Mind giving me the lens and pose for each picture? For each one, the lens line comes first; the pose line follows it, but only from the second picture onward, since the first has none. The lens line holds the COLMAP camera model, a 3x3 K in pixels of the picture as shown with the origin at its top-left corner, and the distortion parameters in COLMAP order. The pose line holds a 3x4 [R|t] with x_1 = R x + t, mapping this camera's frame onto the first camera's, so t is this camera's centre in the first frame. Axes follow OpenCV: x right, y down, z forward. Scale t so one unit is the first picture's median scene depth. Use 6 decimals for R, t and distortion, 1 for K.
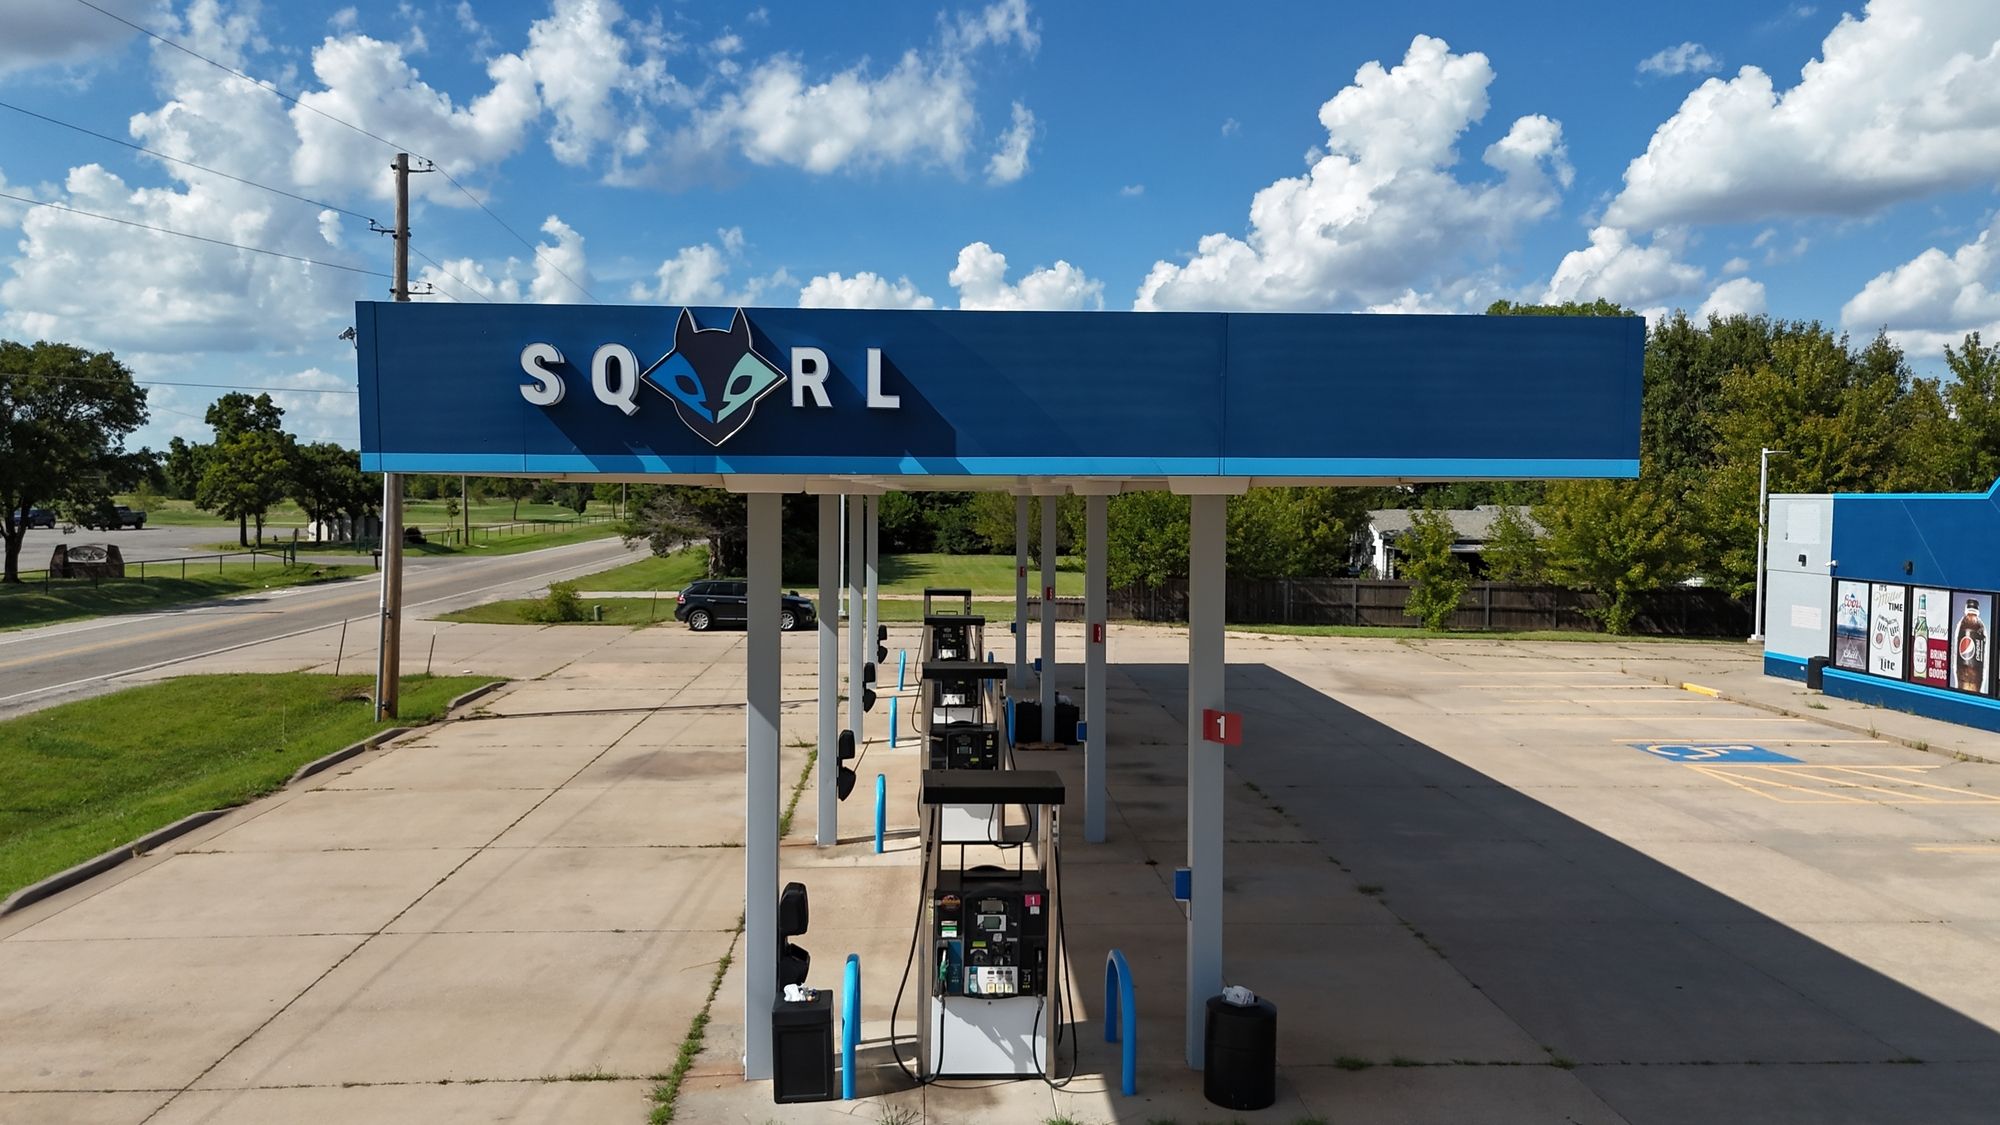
lens RADIAL K [[1480.5, 0, 999.2], [0, 1480.5, 560.0], [0, 0, 1]] dist [0.079360, -0.087543]
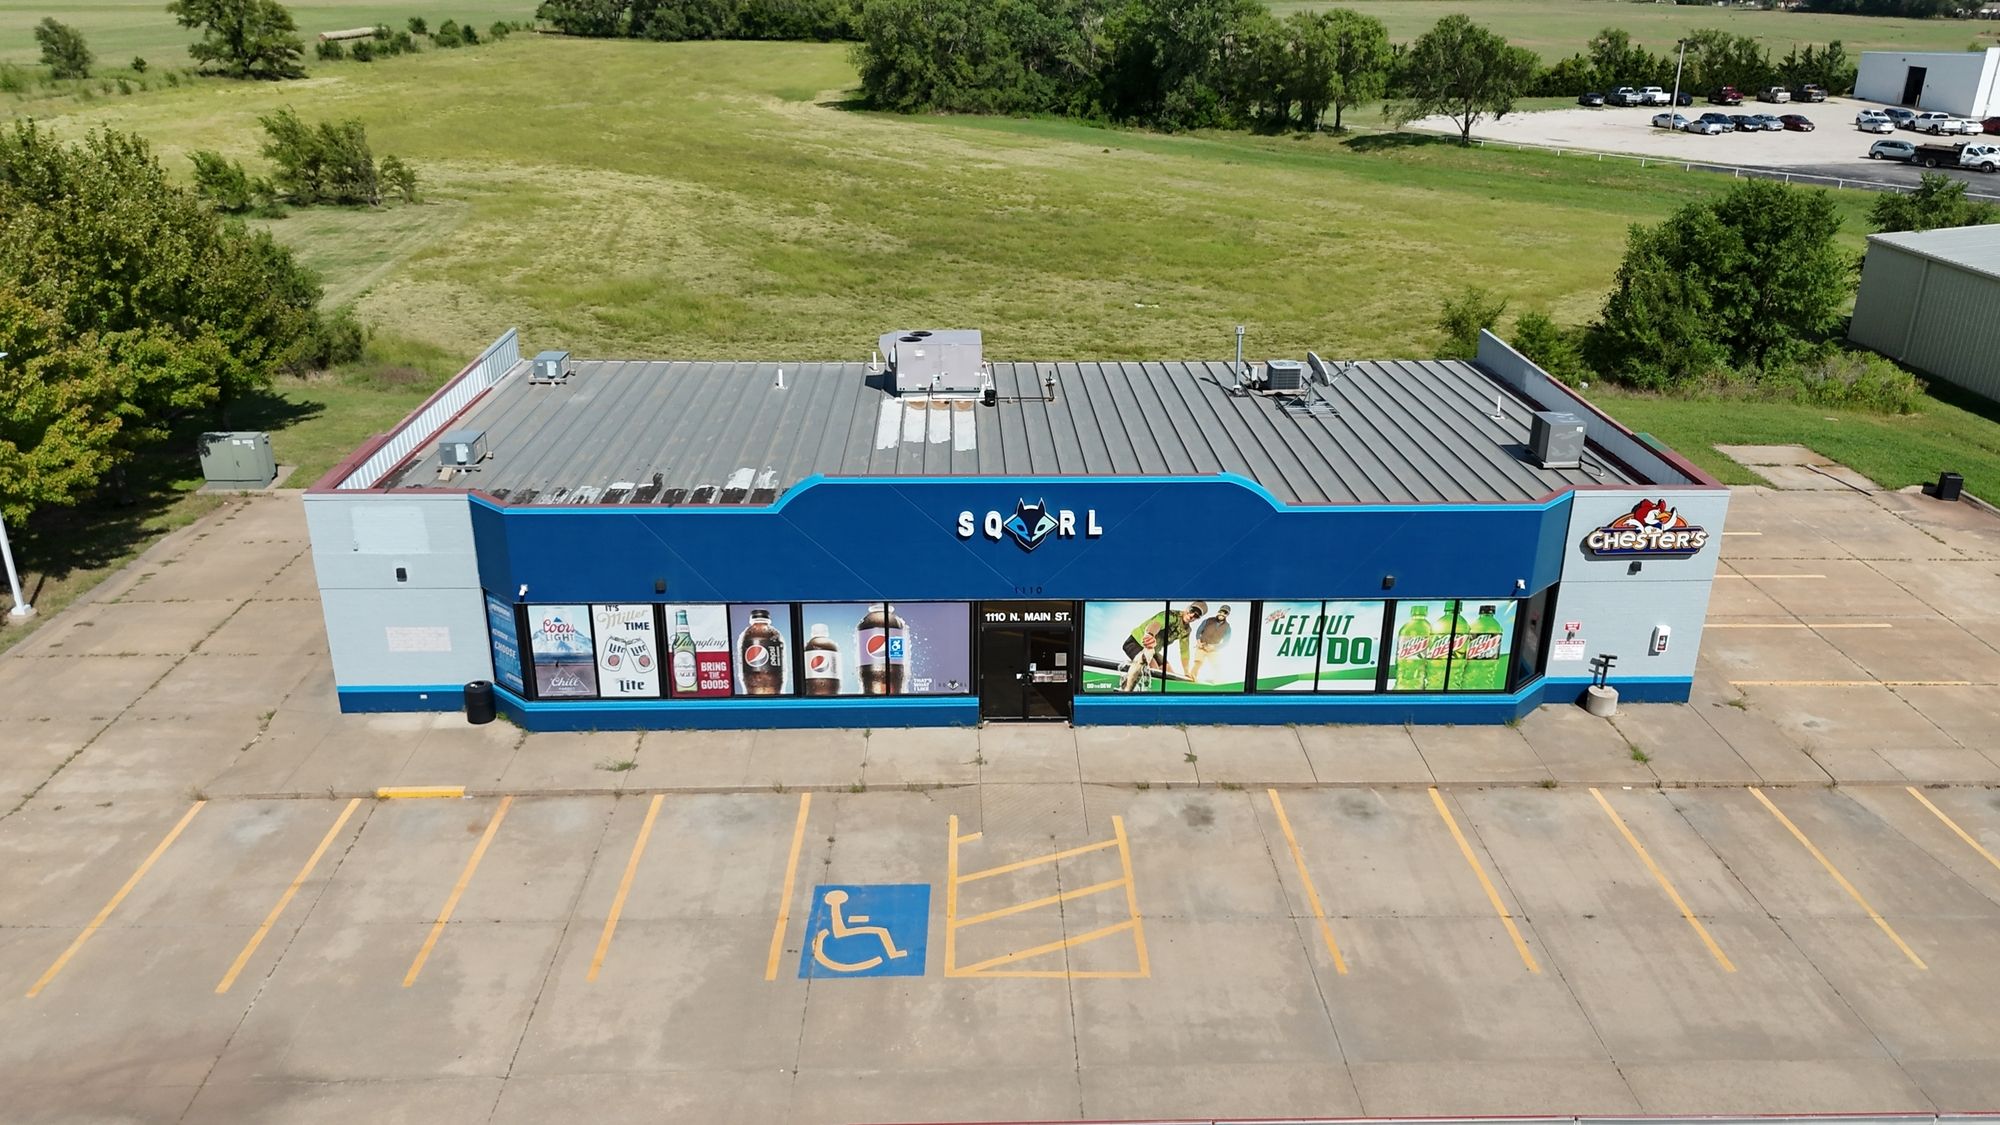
lens RADIAL K [[1480.5, 0, 1002.6], [0, 1480.5, 558.3], [0, 0, 1]] dist [0.079360, -0.087543]
pose [[0.019461, -0.384126, 0.923076, -0.213376], [0.035089, 0.922944, 0.383332, -0.359306], [-0.999195, 0.024930, 0.031440, 0.805506]]
